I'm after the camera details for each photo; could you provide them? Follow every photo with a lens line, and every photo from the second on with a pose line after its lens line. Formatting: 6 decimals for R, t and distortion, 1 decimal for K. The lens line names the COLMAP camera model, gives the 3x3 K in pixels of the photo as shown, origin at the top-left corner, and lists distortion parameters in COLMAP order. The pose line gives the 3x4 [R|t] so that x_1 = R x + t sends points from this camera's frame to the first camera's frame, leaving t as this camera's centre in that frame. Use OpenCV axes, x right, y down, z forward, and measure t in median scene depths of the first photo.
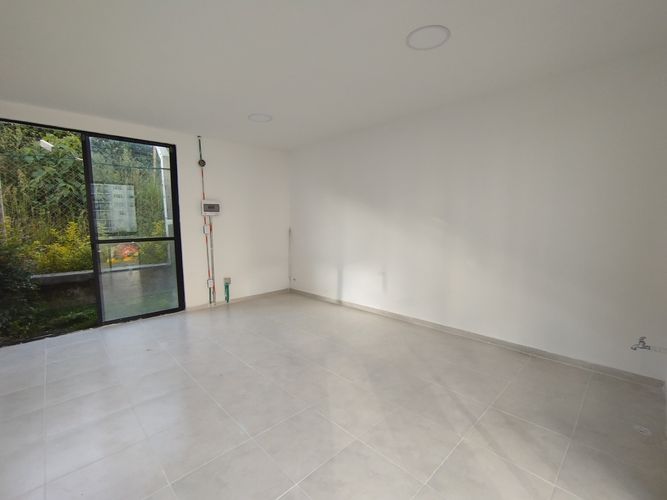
lens RADIAL K [[304.0, 0, 335.7], [0, 304.0, 250.1], [0, 0, 1]] dist [-0.040959, 0.022137]
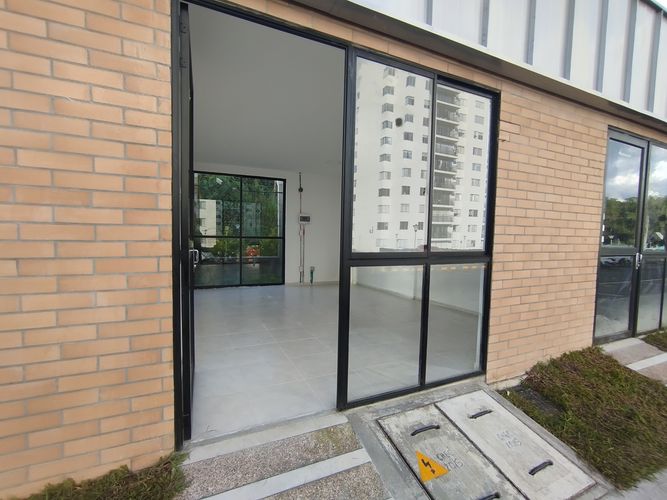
lens RADIAL K [[304.0, 0, 335.7], [0, 304.0, 250.1], [0, 0, 1]] dist [-0.040959, 0.022137]
pose [[0.943696, 0.047150, -0.327437, 0.242703], [-0.062679, 0.997347, -0.037030, 0.063998], [0.324822, 0.055469, 0.944147, -0.384761]]
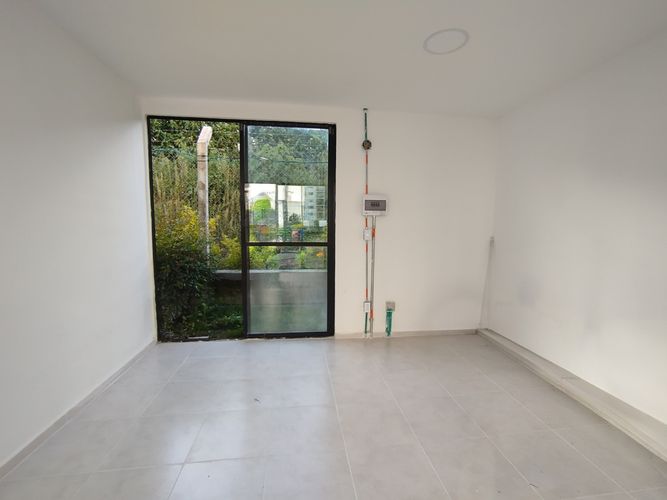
lens RADIAL K [[304.0, 0, 335.7], [0, 304.0, 250.1], [0, 0, 1]] dist [-0.040959, 0.022137]
pose [[0.805690, 0.070075, -0.588178, -0.049550], [-0.076826, 0.996953, 0.013539, -0.034389], [0.587334, 0.034279, 0.808618, 0.354830]]
